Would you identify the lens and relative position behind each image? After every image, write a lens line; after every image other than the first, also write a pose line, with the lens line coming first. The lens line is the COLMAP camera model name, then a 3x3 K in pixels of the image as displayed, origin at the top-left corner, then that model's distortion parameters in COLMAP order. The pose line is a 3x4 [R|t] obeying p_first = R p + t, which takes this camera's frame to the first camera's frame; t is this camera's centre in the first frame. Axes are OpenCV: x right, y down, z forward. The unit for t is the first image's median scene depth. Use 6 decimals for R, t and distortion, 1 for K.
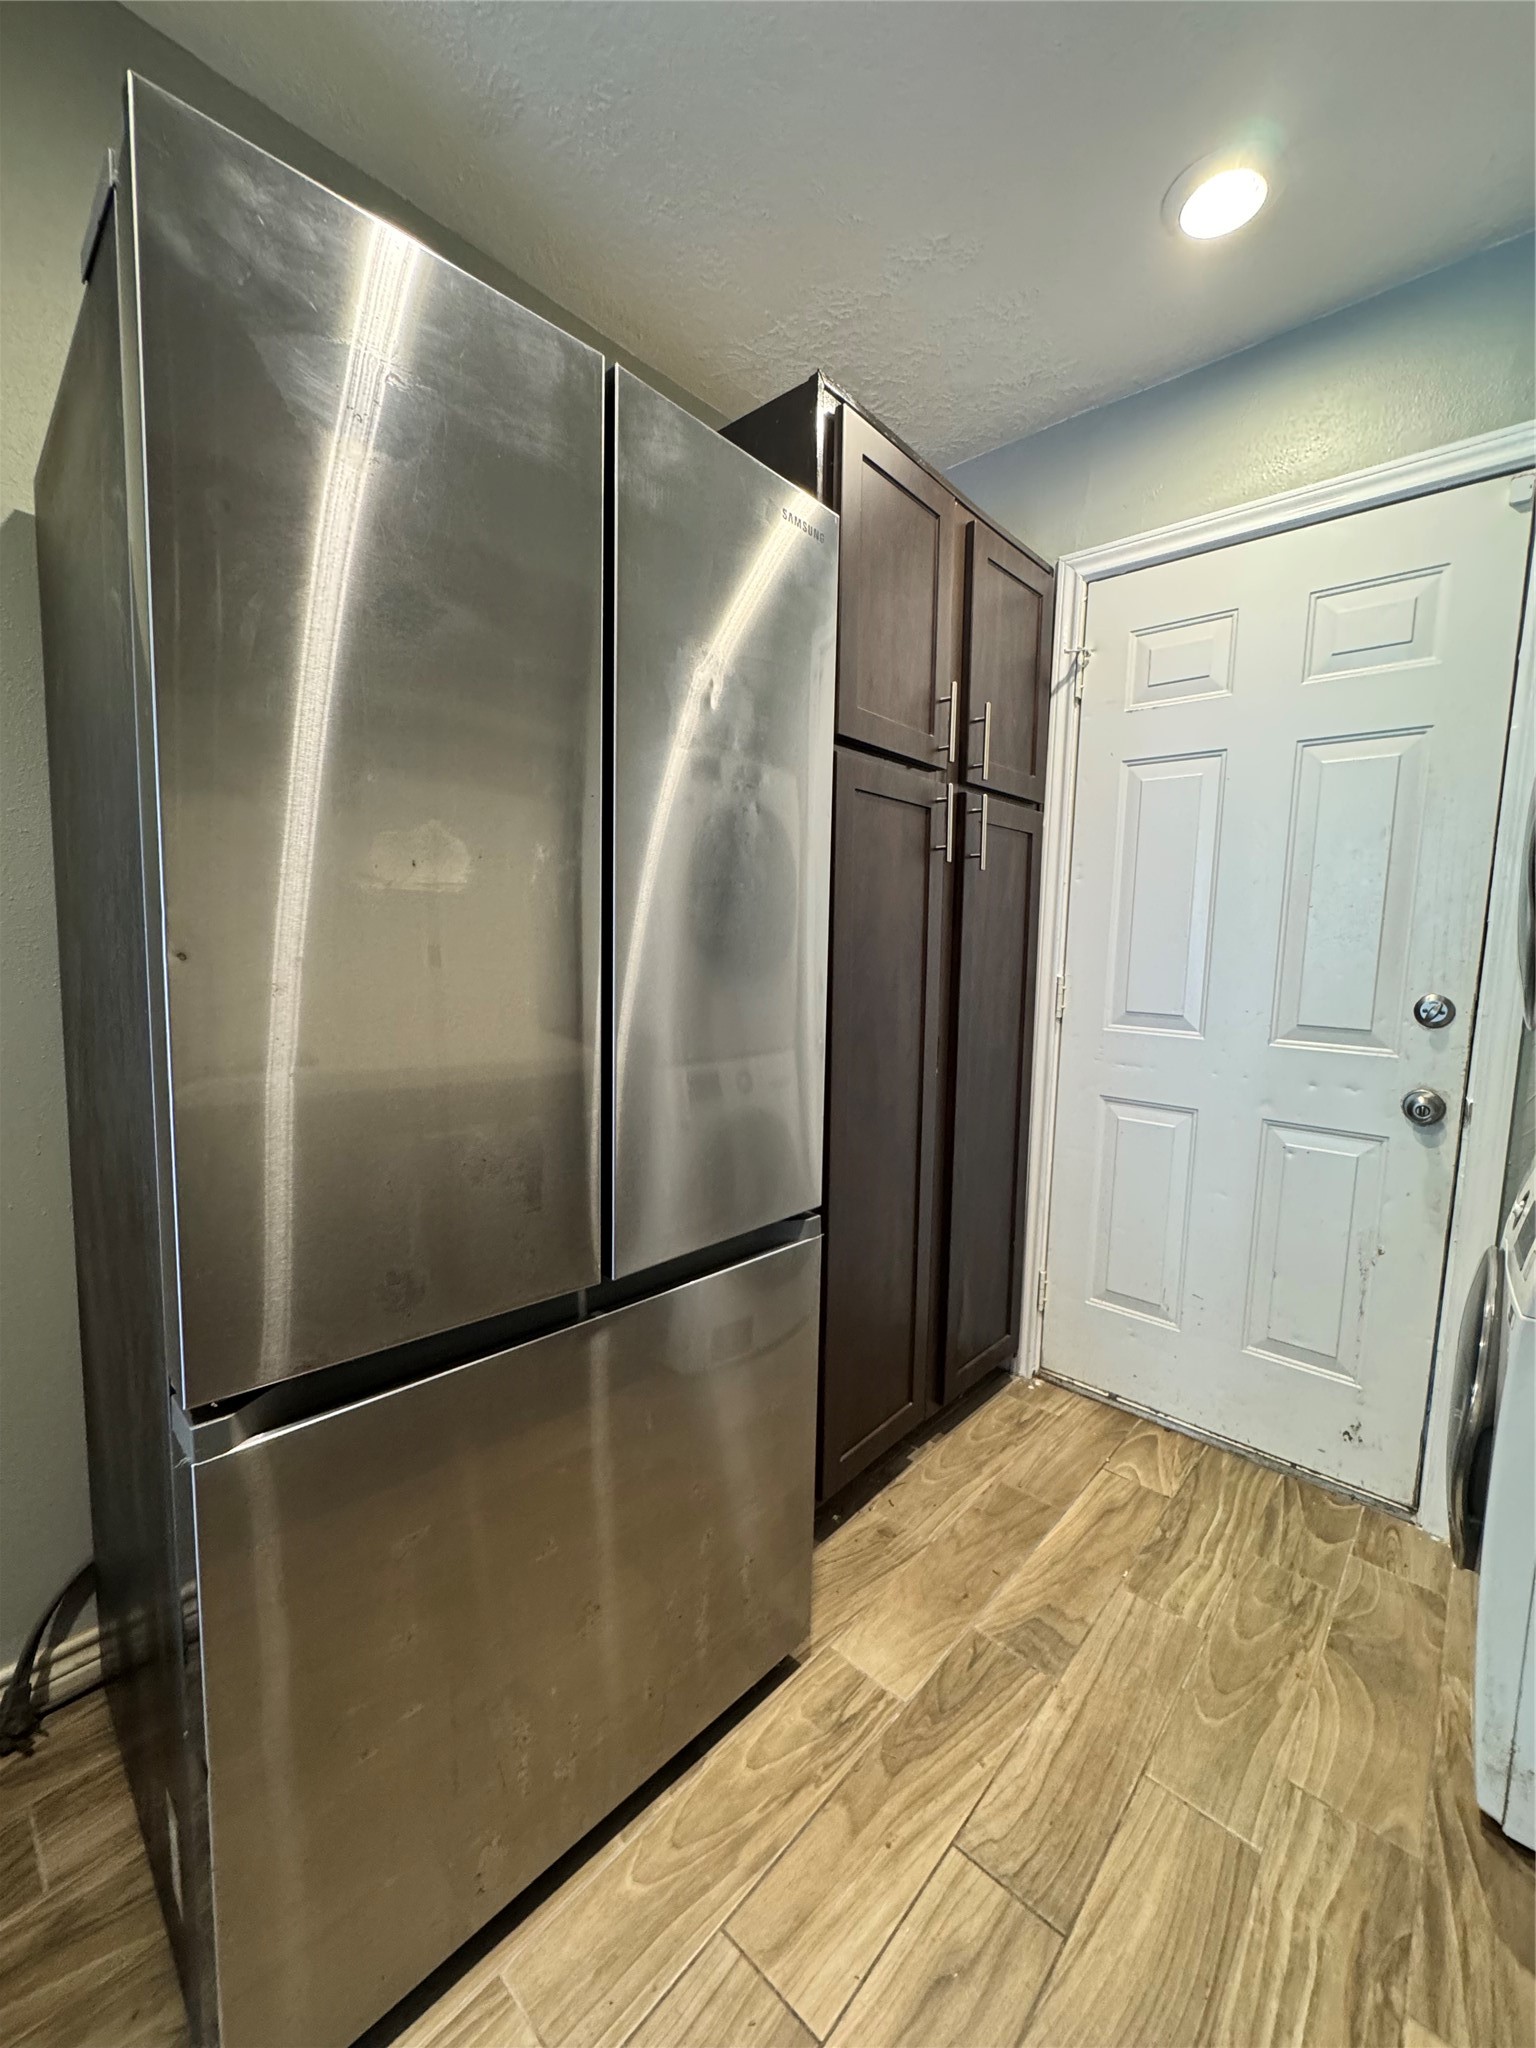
lens RADIAL K [[828.5, 0, 768.0], [0, 828.5, 1024.0], [0, 0, 1]] dist [-0.003126, 0.000292]
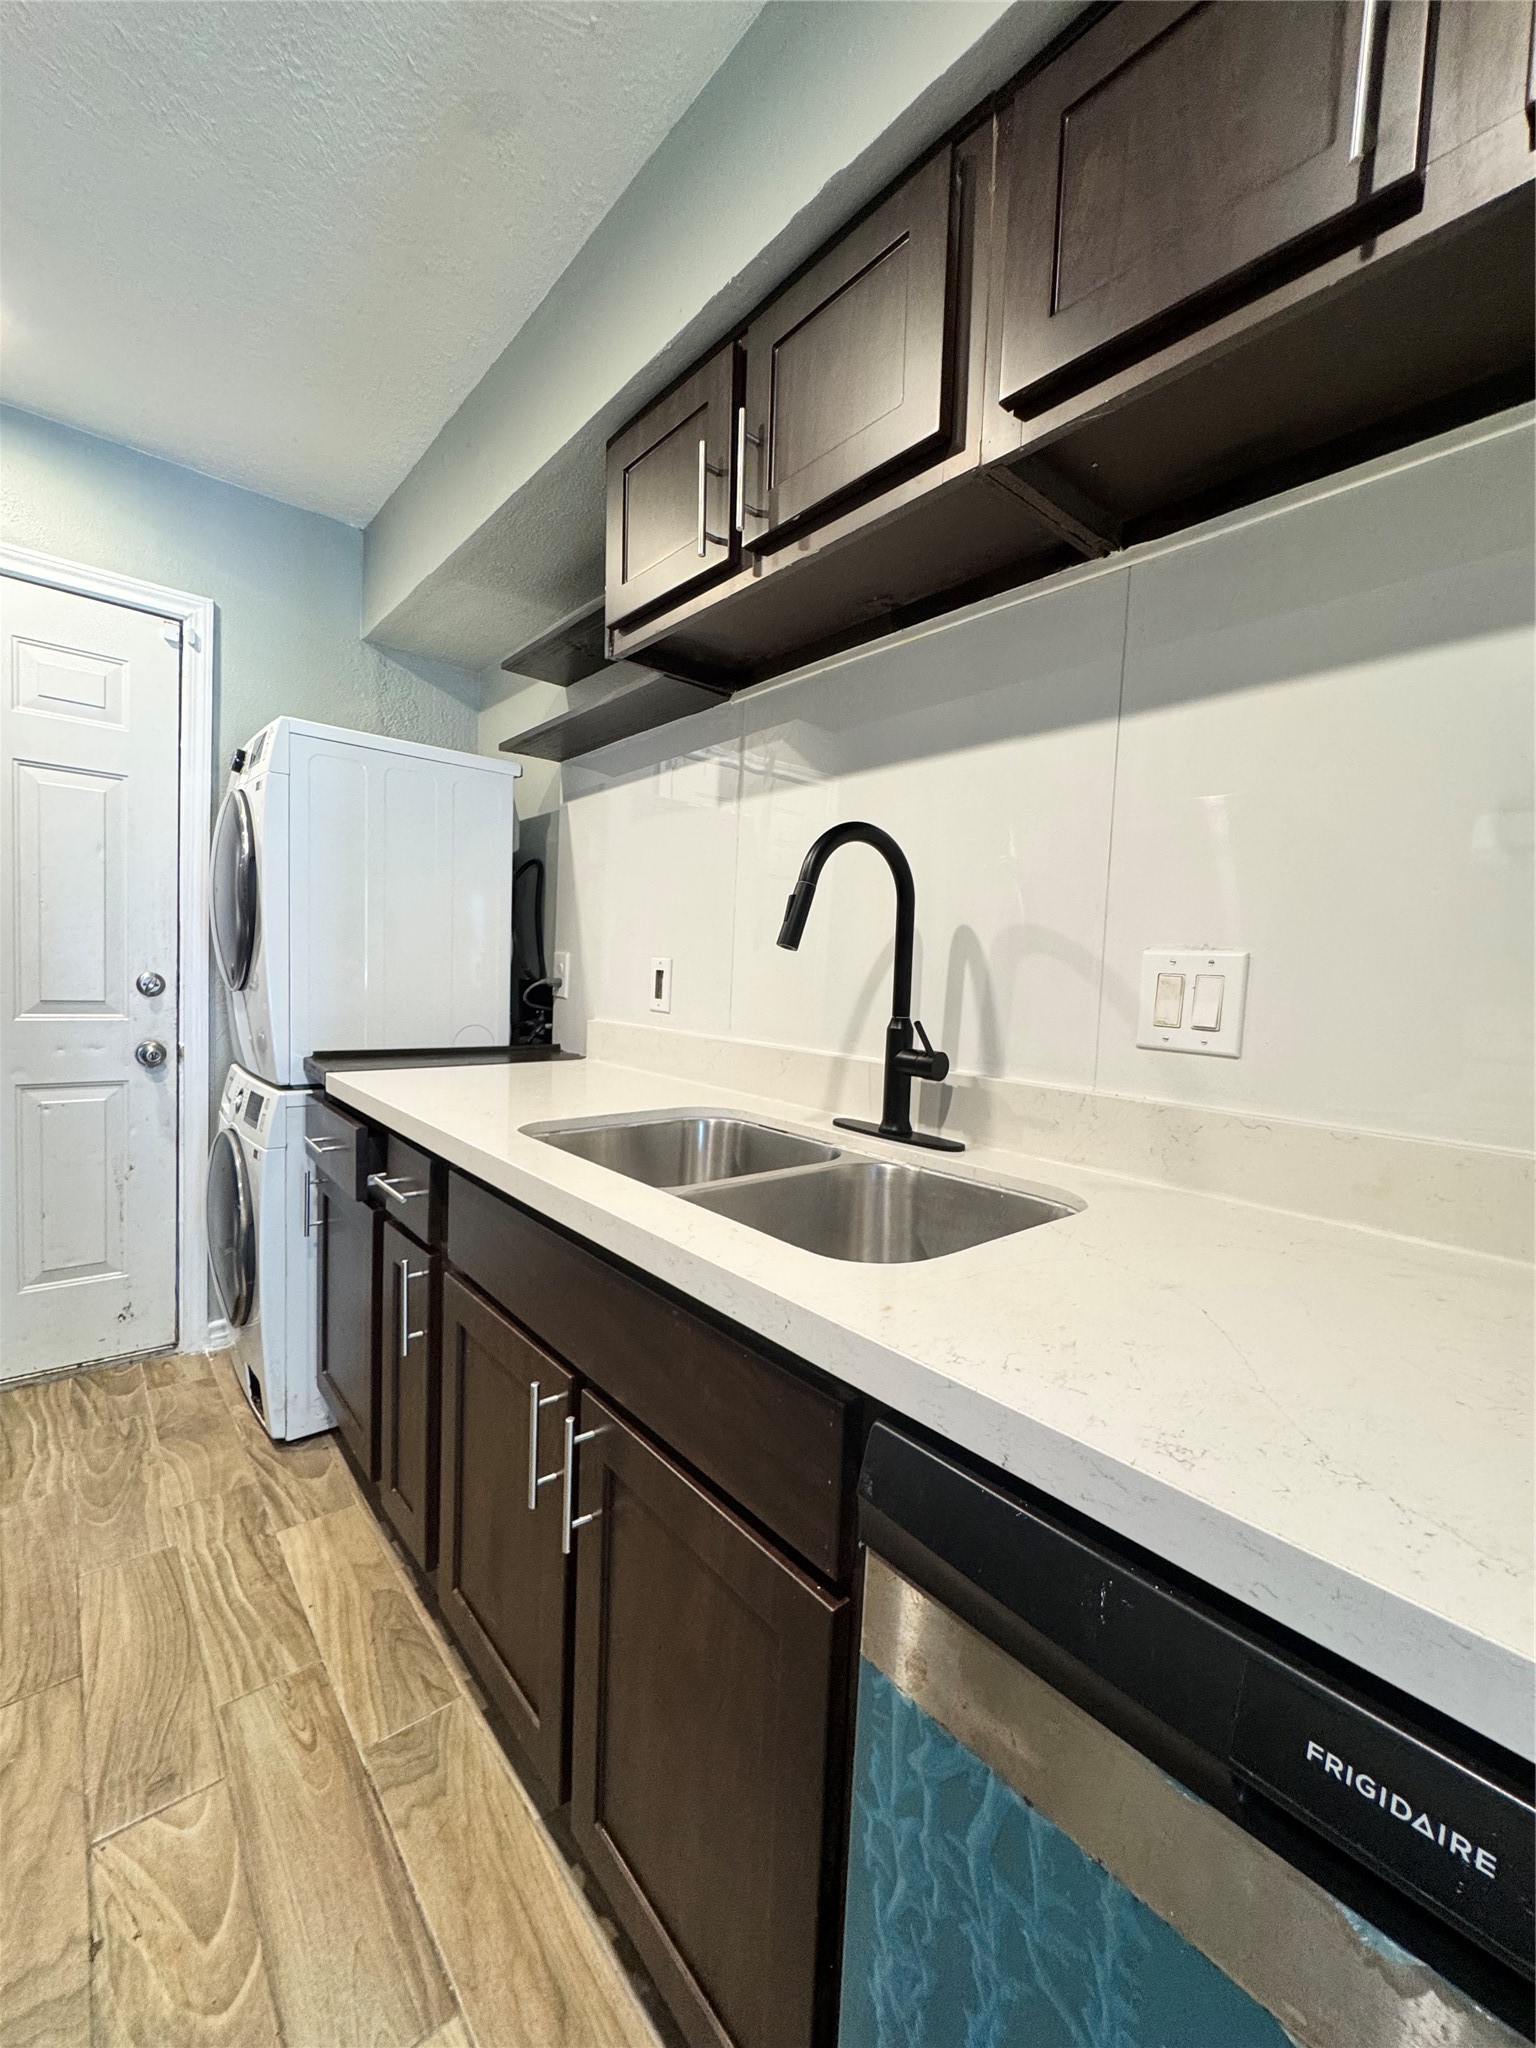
lens RADIAL K [[828.5, 0, 768.0], [0, 828.5, 1024.0], [0, 0, 1]] dist [-0.003126, 0.000292]
pose [[0.128823, -0.086851, 0.987857, -0.446158], [0.063780, 0.994821, 0.079145, 0.007459], [-0.989614, 0.052810, 0.133696, -0.212605]]
